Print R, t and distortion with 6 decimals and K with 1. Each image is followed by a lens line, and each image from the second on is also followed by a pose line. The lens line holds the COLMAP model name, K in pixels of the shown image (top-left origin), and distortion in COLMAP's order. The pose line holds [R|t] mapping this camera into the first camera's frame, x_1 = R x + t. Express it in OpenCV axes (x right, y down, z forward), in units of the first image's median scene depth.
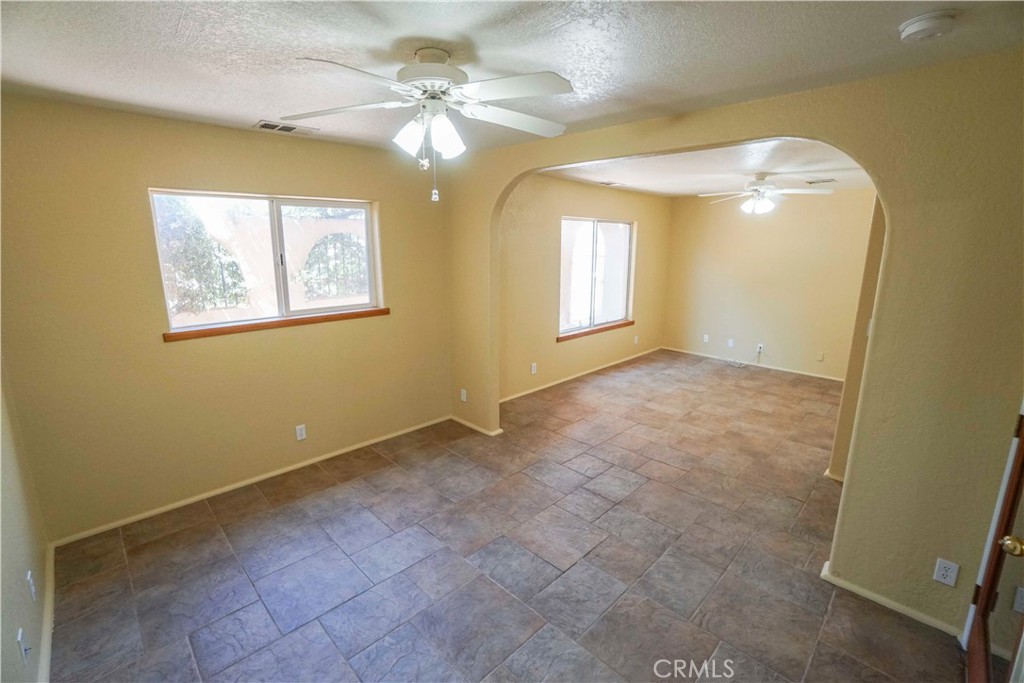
lens RADIAL K [[448.4, 0, 514.0], [0, 448.4, 335.3], [0, 0, 1]] dist [-0.054435, 0.015072]
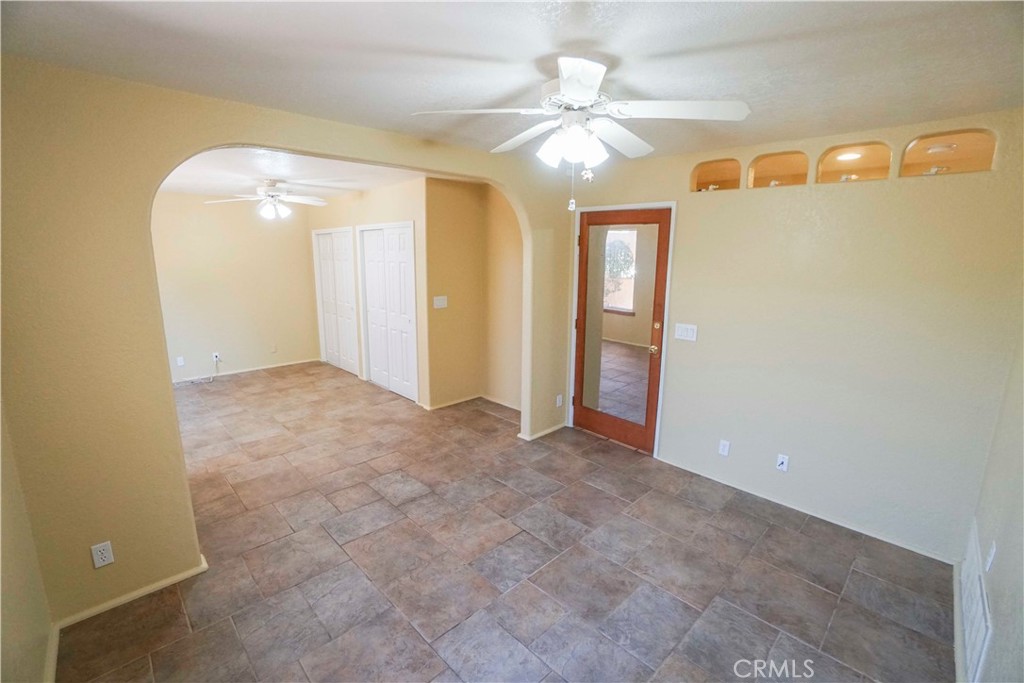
lens RADIAL K [[448.4, 0, 502.0], [0, 448.4, 338.0], [0, 0, 1]] dist [-0.054435, 0.015072]
pose [[0.040730, -0.197081, 0.979541, -0.500016], [0.193346, 0.963379, 0.185790, -0.099043], [-0.980285, 0.181823, 0.077343, 0.460340]]
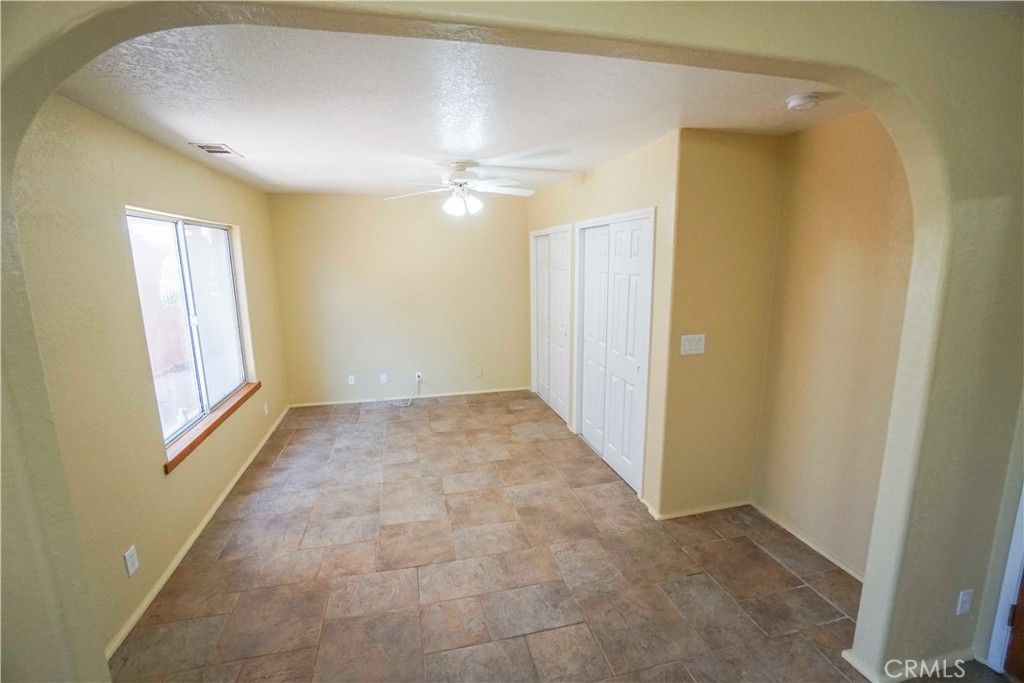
lens RADIAL K [[448.4, 0, 510.0], [0, 448.4, 341.0], [0, 0, 1]] dist [-0.054435, 0.015072]
pose [[0.530326, -0.171766, 0.830211, -0.082118], [0.187072, 0.978832, 0.083016, -0.114876], [-0.826897, 0.111283, 0.551233, 0.541882]]
